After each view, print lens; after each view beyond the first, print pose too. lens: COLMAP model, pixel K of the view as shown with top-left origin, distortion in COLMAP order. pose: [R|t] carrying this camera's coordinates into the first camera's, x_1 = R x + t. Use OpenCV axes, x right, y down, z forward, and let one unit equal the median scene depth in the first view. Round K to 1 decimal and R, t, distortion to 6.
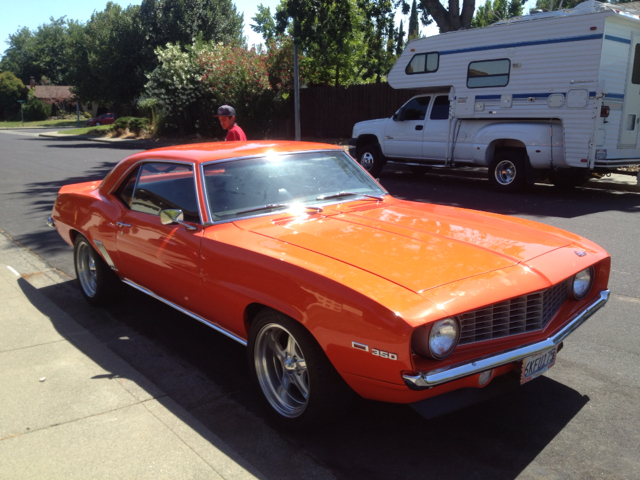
lens RADIAL K [[607.8, 0, 322.0], [0, 607.8, 238.0], [0, 0, 1]] dist [0.110411, -0.249777]
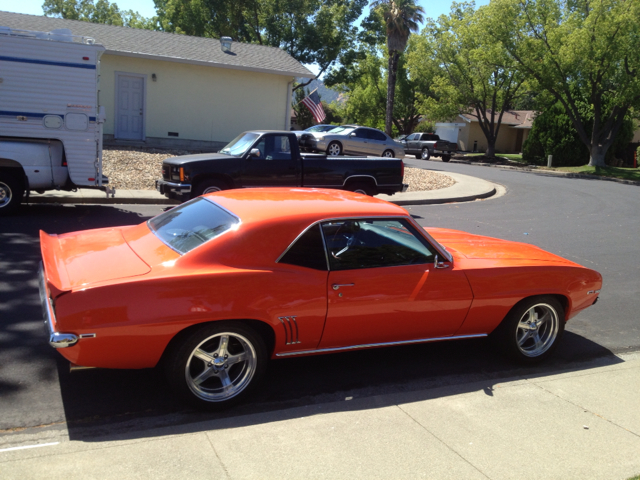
lens RADIAL K [[607.8, 0, 322.0], [0, 607.8, 238.0], [0, 0, 1]] dist [0.110411, -0.249777]
pose [[0.232105, -0.137536, 0.962918, -0.478759], [0.126665, 0.985797, 0.110273, -0.080378], [-0.964408, 0.096373, 0.246229, 0.303444]]
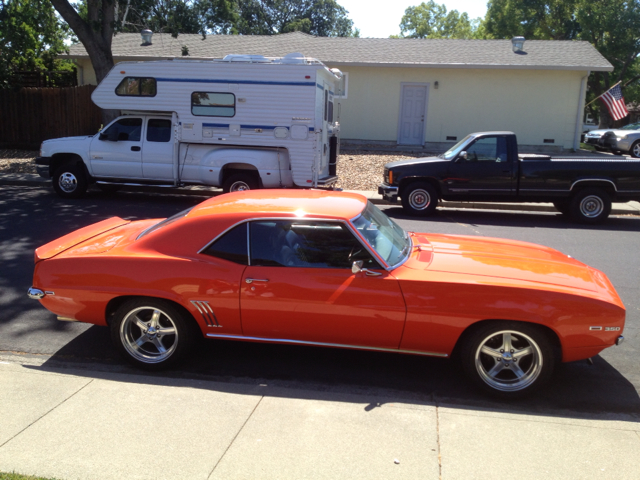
lens RADIAL K [[597.4, 0, 322.2], [0, 597.4, 236.7], [0, 0, 1]] dist [0.158175, -0.366964]
pose [[0.734831, -0.098296, 0.671089, -0.351824], [0.098713, 0.994407, 0.037565, -0.047881], [-0.671028, 0.038642, 0.740424, 0.055017]]
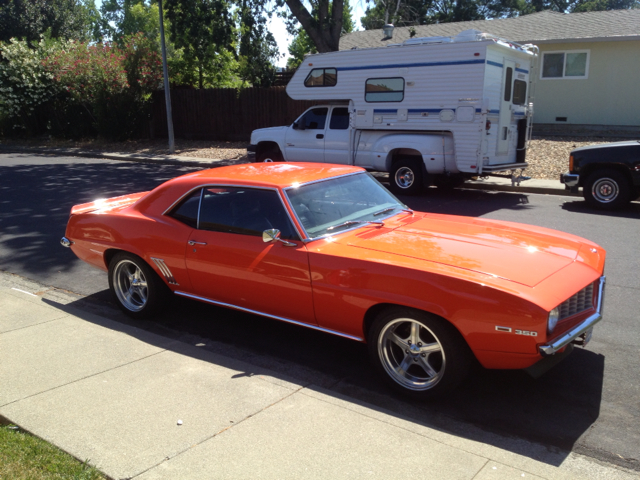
lens RADIAL K [[602.5, 0, 322.7], [0, 602.5, 233.7], [0, 0, 1]] dist [0.150219, -0.337041]
pose [[0.965137, -0.041997, 0.258354, -0.140128], [0.042567, 0.999088, 0.003390, -0.011904], [-0.258261, 0.007726, 0.966044, -0.048404]]
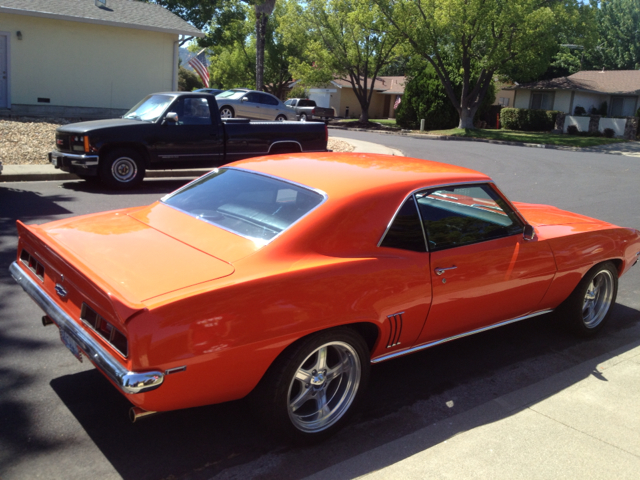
lens RADIAL K [[602.5, 0, 322.7], [0, 602.5, 233.7], [0, 0, 1]] dist [0.150219, -0.337041]
pose [[0.001335, -0.188090, 0.982151, -0.413814], [0.147593, 0.971432, 0.185837, -0.091081], [-0.989047, 0.144711, 0.029058, 0.436125]]
